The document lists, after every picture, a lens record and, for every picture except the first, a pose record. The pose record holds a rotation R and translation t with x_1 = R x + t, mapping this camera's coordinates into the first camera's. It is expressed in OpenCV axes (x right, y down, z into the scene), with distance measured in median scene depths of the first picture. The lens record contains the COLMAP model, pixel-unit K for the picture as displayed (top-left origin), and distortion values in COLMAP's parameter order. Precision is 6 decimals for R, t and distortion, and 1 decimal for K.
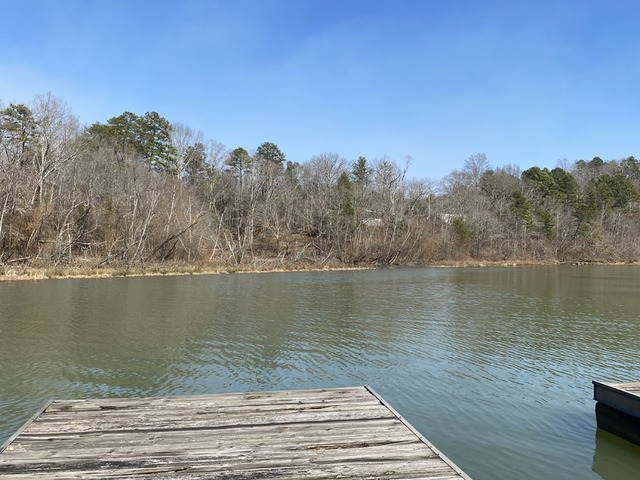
lens RADIAL K [[641.2, 0, 318.4], [0, 641.2, 238.9], [0, 0, 1]] dist [0.000104, 0.000000]
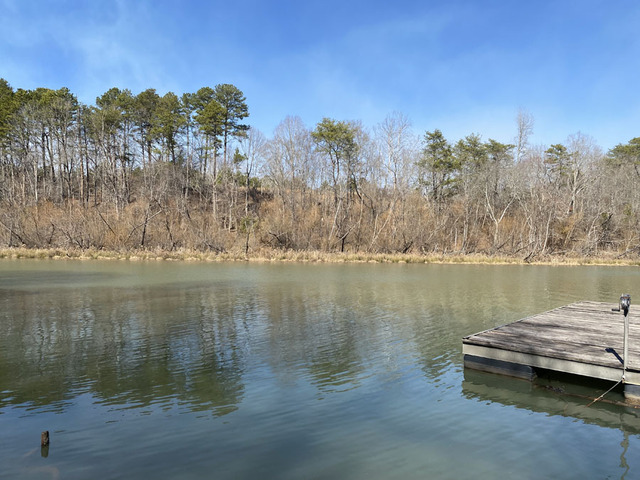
lens RADIAL K [[485.3, 0, 316.8], [0, 485.3, 238.4], [0, 0, 1]] dist [0.002370, -0.003011]
pose [[0.624924, -0.010428, -0.780616, 0.050934], [0.012728, 0.999914, -0.003167, -0.002985], [0.780582, -0.007957, 0.625003, -0.119019]]
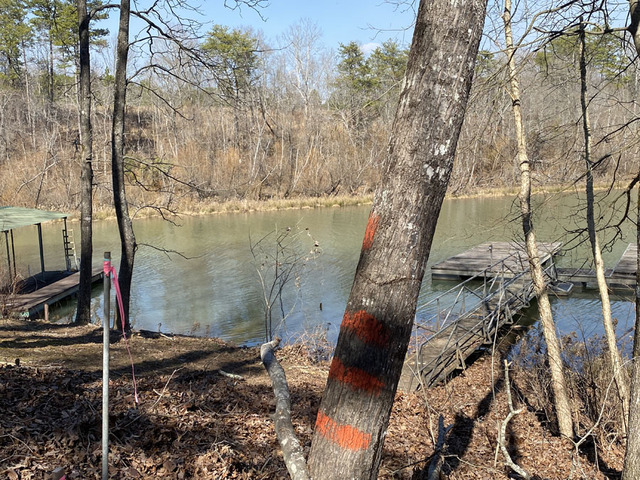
lens RADIAL K [[692.5, 0, 320.8], [0, 692.5, 239.1], [0, 0, 1]] dist [0.146615, 0.000000]
pose [[0.780195, 0.026777, -0.624963, 0.177651], [0.067927, 0.989549, 0.127196, -0.048786], [0.621838, -0.141690, 0.770222, -0.358768]]
